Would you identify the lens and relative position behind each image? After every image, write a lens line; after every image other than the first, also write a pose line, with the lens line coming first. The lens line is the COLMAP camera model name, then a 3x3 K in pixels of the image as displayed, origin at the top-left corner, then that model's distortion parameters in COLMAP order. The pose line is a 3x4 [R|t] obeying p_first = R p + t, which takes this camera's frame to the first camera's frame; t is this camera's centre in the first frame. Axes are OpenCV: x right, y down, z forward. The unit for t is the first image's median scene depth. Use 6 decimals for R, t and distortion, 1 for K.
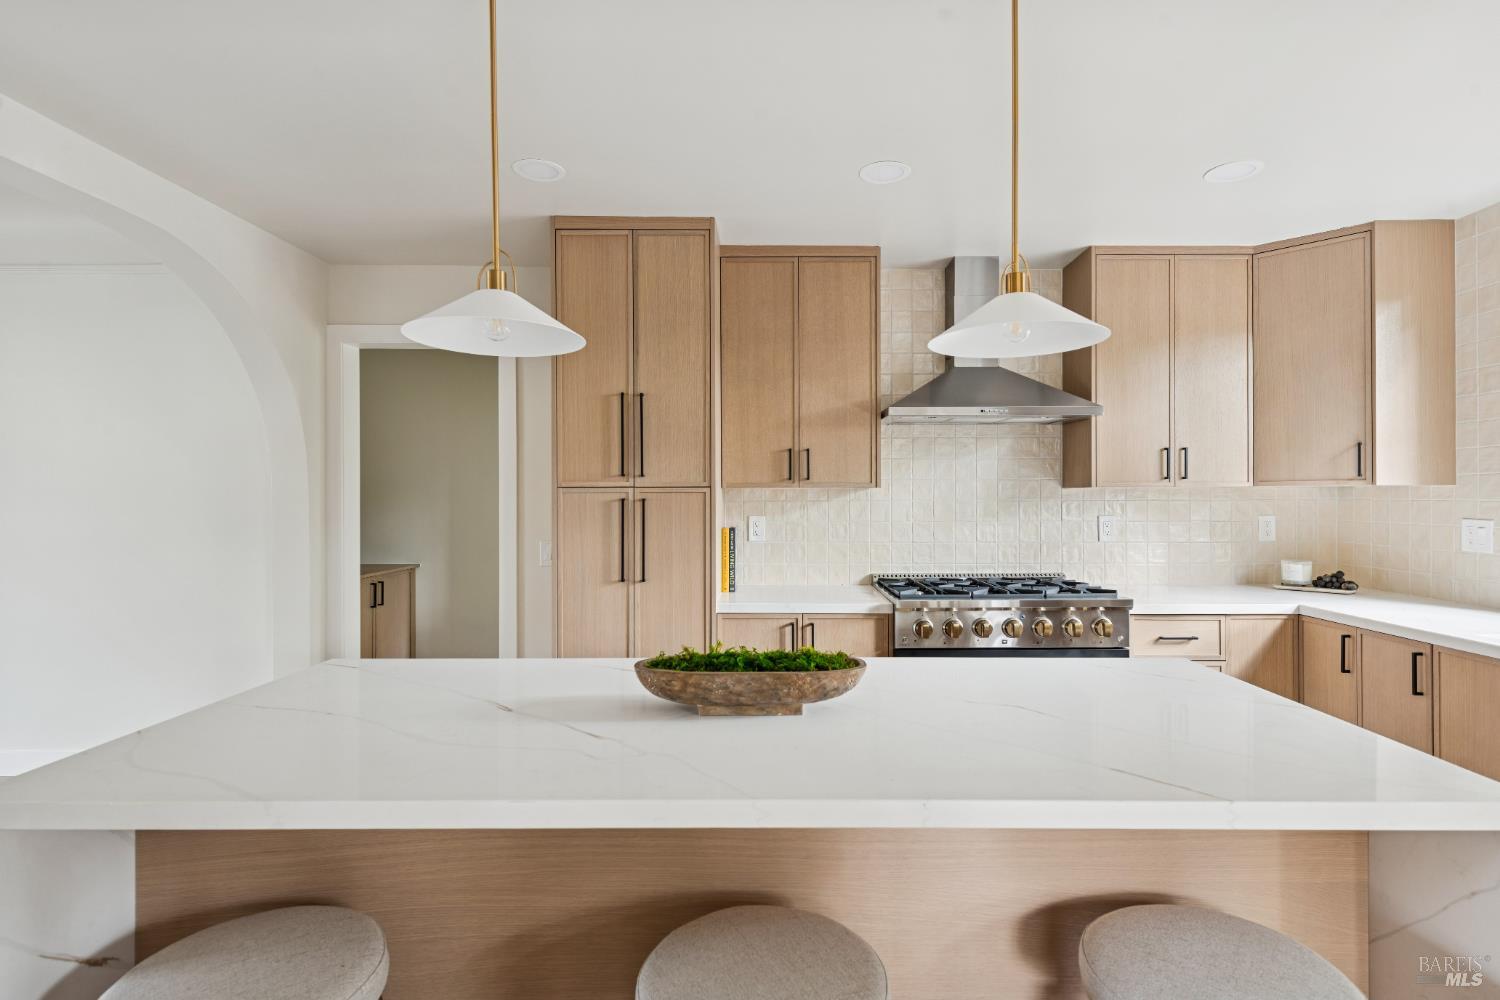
lens RADIAL K [[743.5, 0, 767.9], [0, 743.5, 497.4], [0, 0, 1]] dist [0.016662, -0.004712]
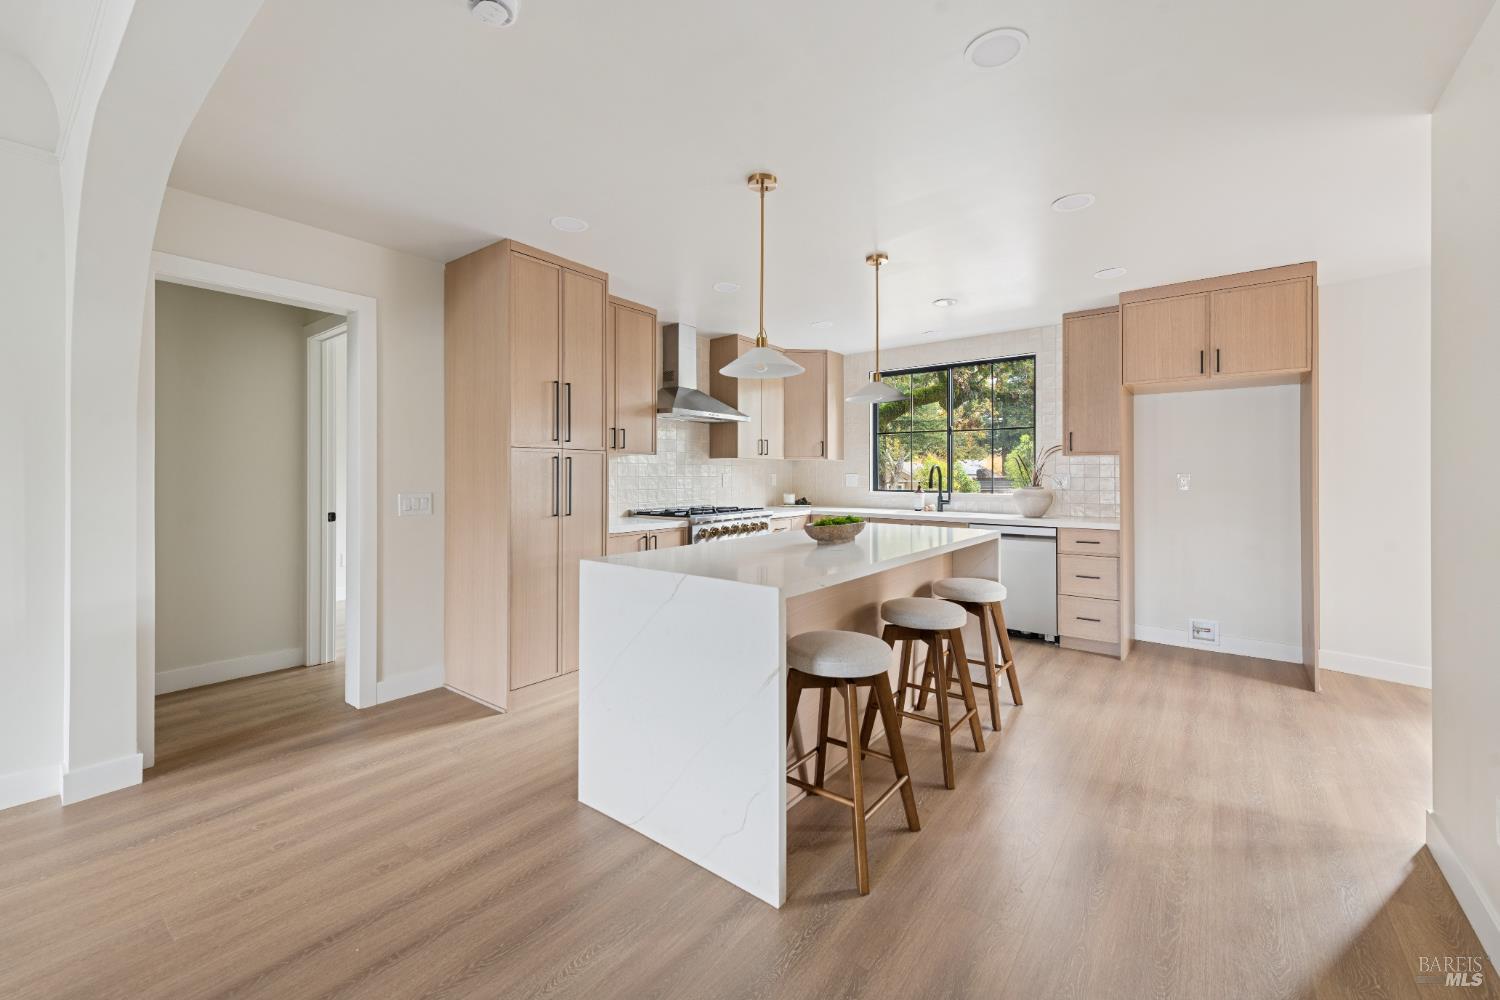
lens RADIAL K [[595.1, 0, 758.8], [0, 595.1, 474.5], [0, 0, 1]] dist [0.012375, -0.002338]
pose [[0.605986, 0.002543, 0.795471, -0.831224], [-0.003103, 0.999995, -0.000833, 0.033495], [-0.795469, -0.001964, 0.605991, 0.015216]]
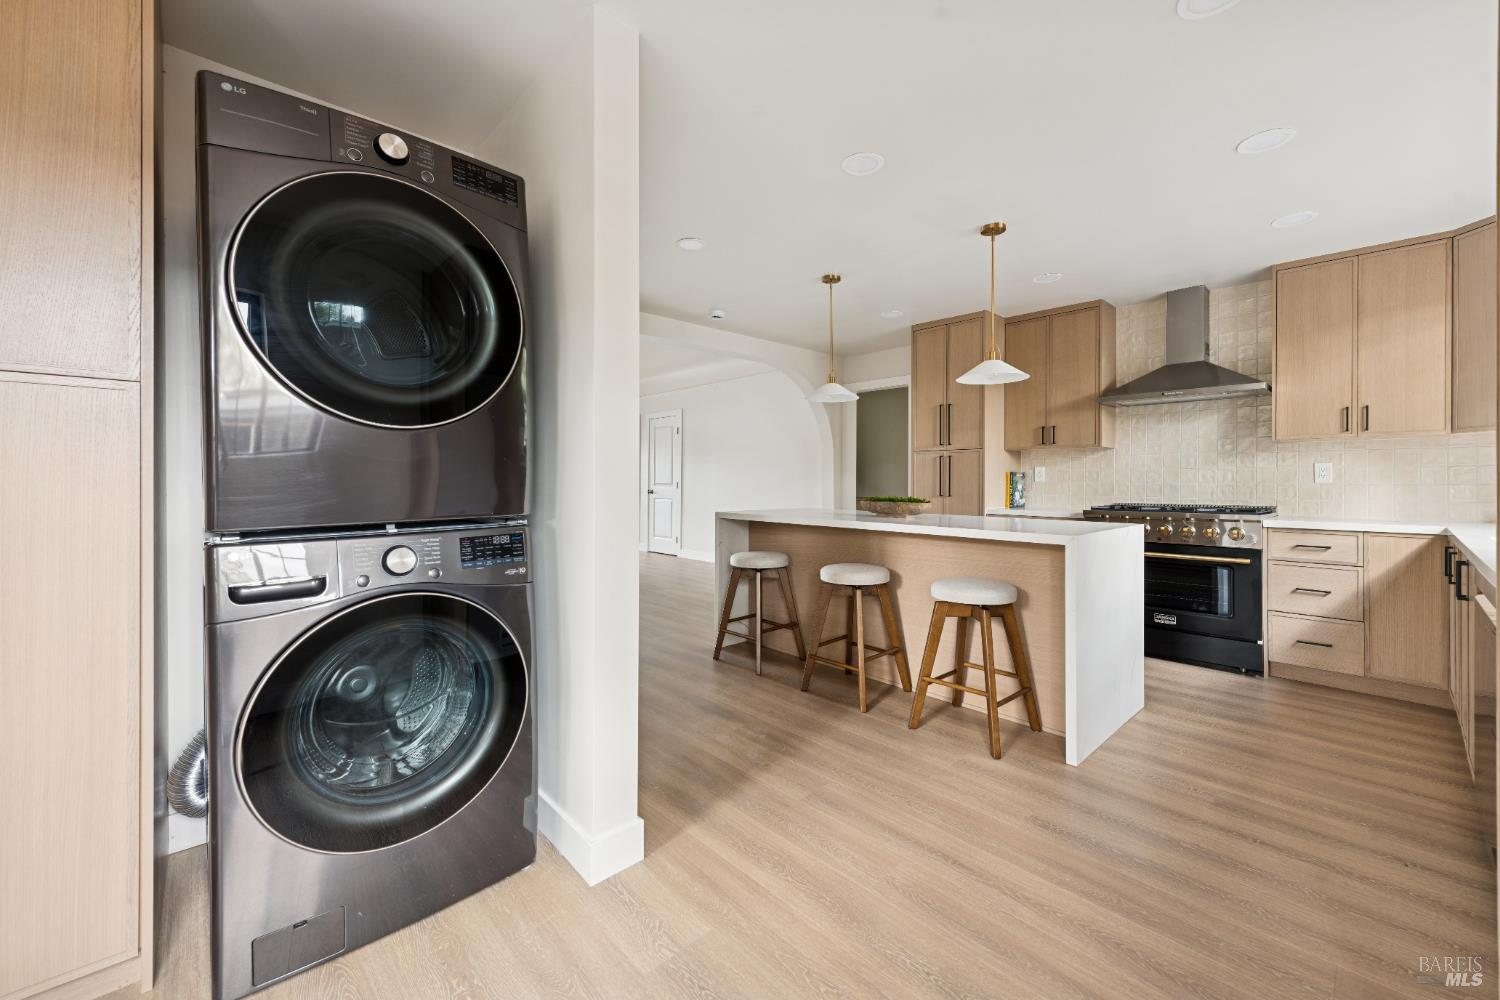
lens RADIAL K [[595.1, 0, 756.6], [0, 595.1, 481.2], [0, 0, 1]] dist [0.012375, -0.002338]
pose [[0.683686, 0.003469, -0.729768, 0.641830], [-0.003823, 0.999992, 0.001172, 0.069314], [0.729766, 0.001989, 0.683694, -0.488642]]
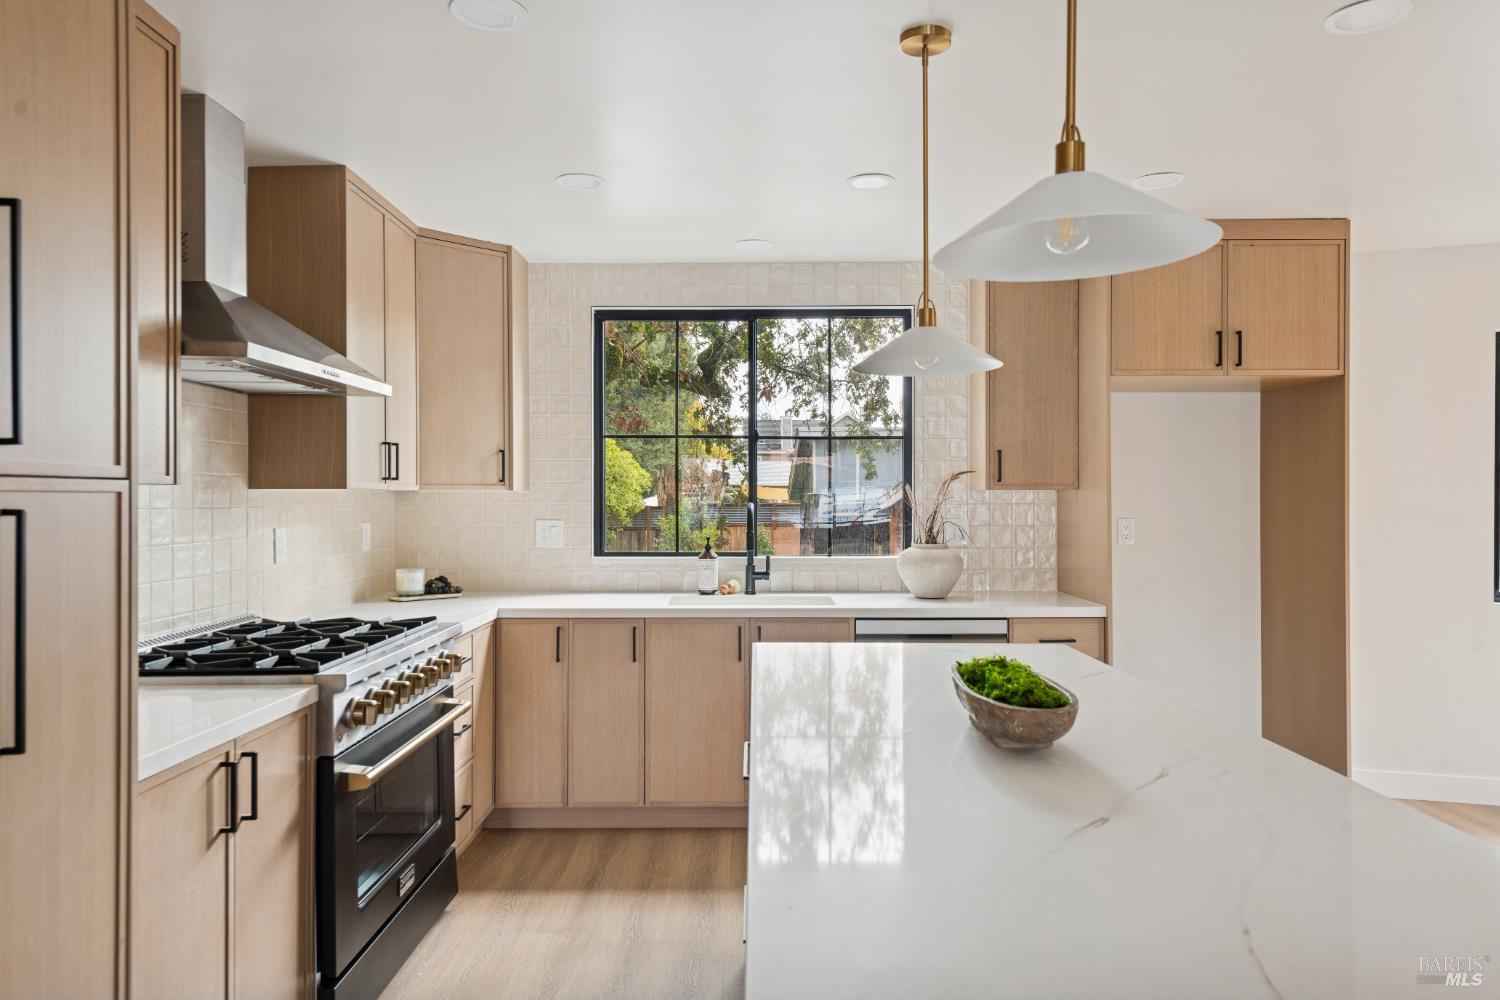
lens RADIAL K [[988.2, 0, 758.6], [0, 988.2, 490.4], [0, 0, 1]] dist [0.020620, -0.000134]
pose [[-0.003333, 0.009401, 0.999950, -0.606039], [0.000723, 0.999956, -0.009398, -0.002399], [-0.999994, 0.000691, -0.003339, 0.639462]]
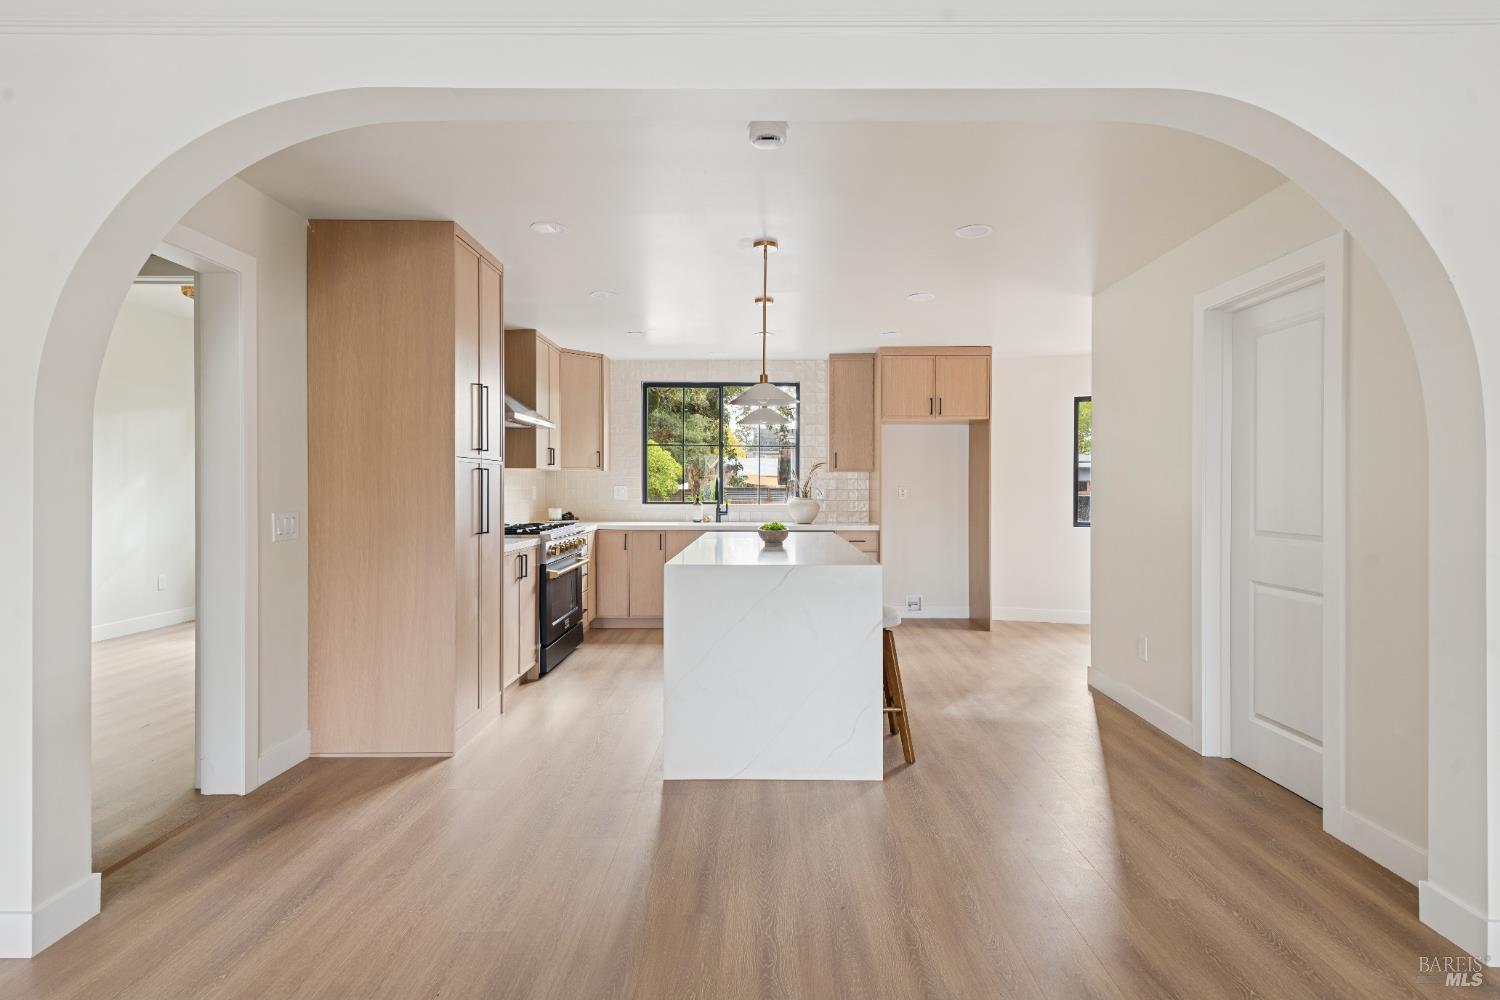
lens RADIAL K [[743.5, 0, 763.0], [0, 743.5, 487.1], [0, 0, 1]] dist [0.016662, -0.004712]
pose [[0.003397, 0.000651, 0.999994, -1.409545], [-0.003575, 0.999993, -0.000639, 0.032025], [-0.999988, -0.003573, 0.003399, 0.502317]]
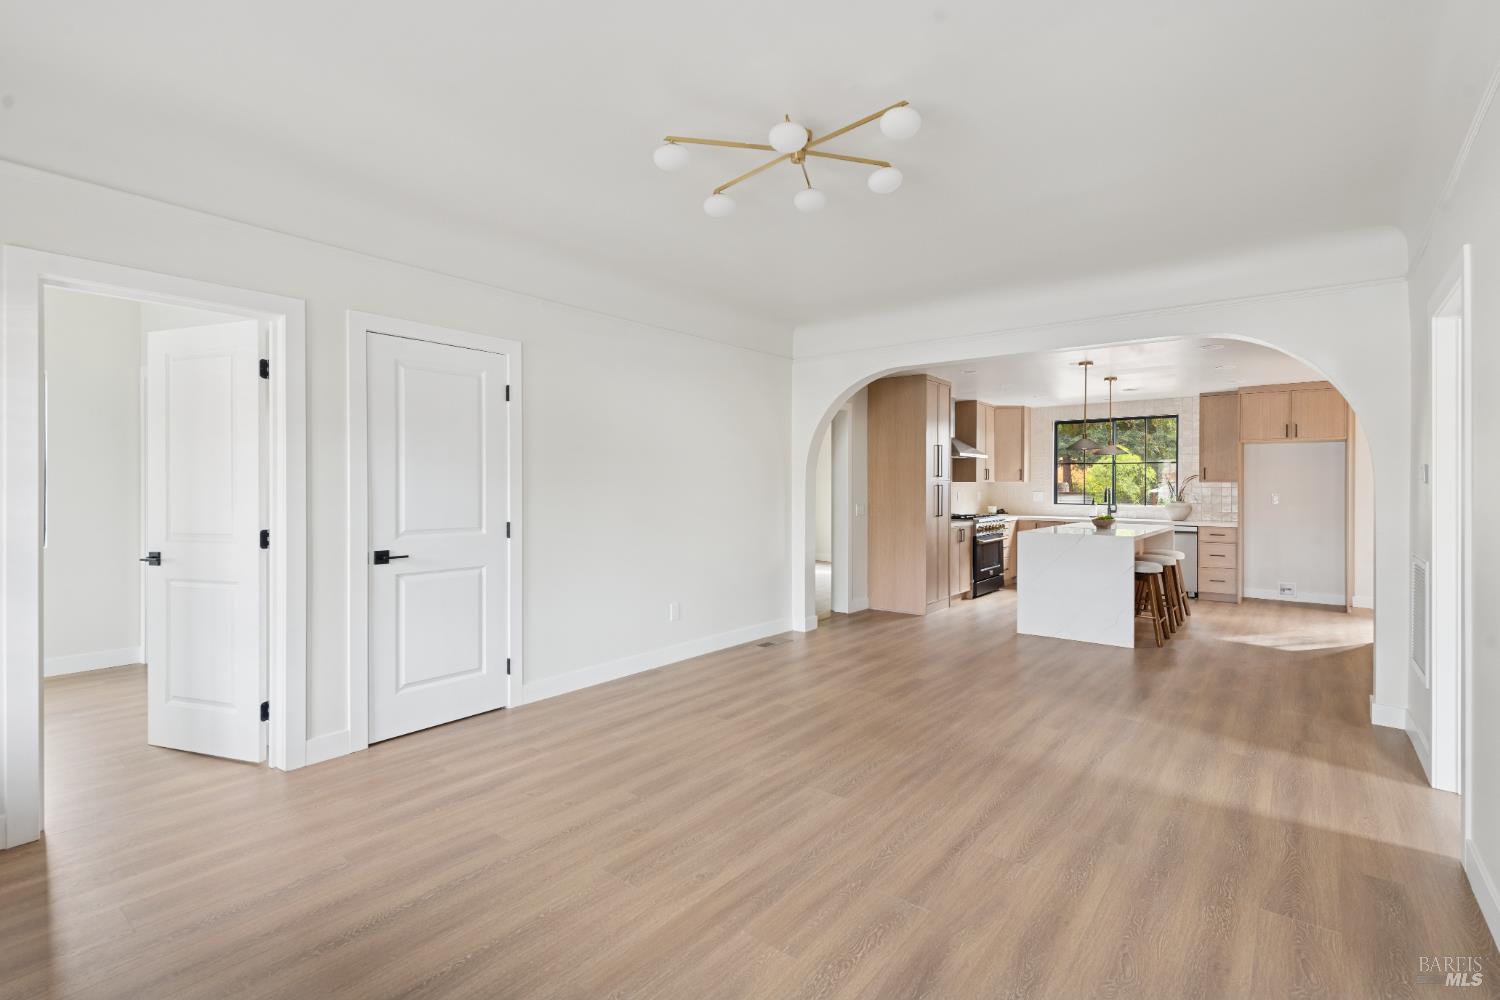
lens RADIAL K [[707.7, 0, 751.3], [0, 707.7, 491.4], [0, 0, 1]] dist [0.015592, -0.006673]
pose [[0.614482, -0.003344, 0.788923, -2.504518], [-0.004347, 0.999961, 0.007625, 0.007170], [-0.788919, -0.008114, 0.614444, -0.018995]]
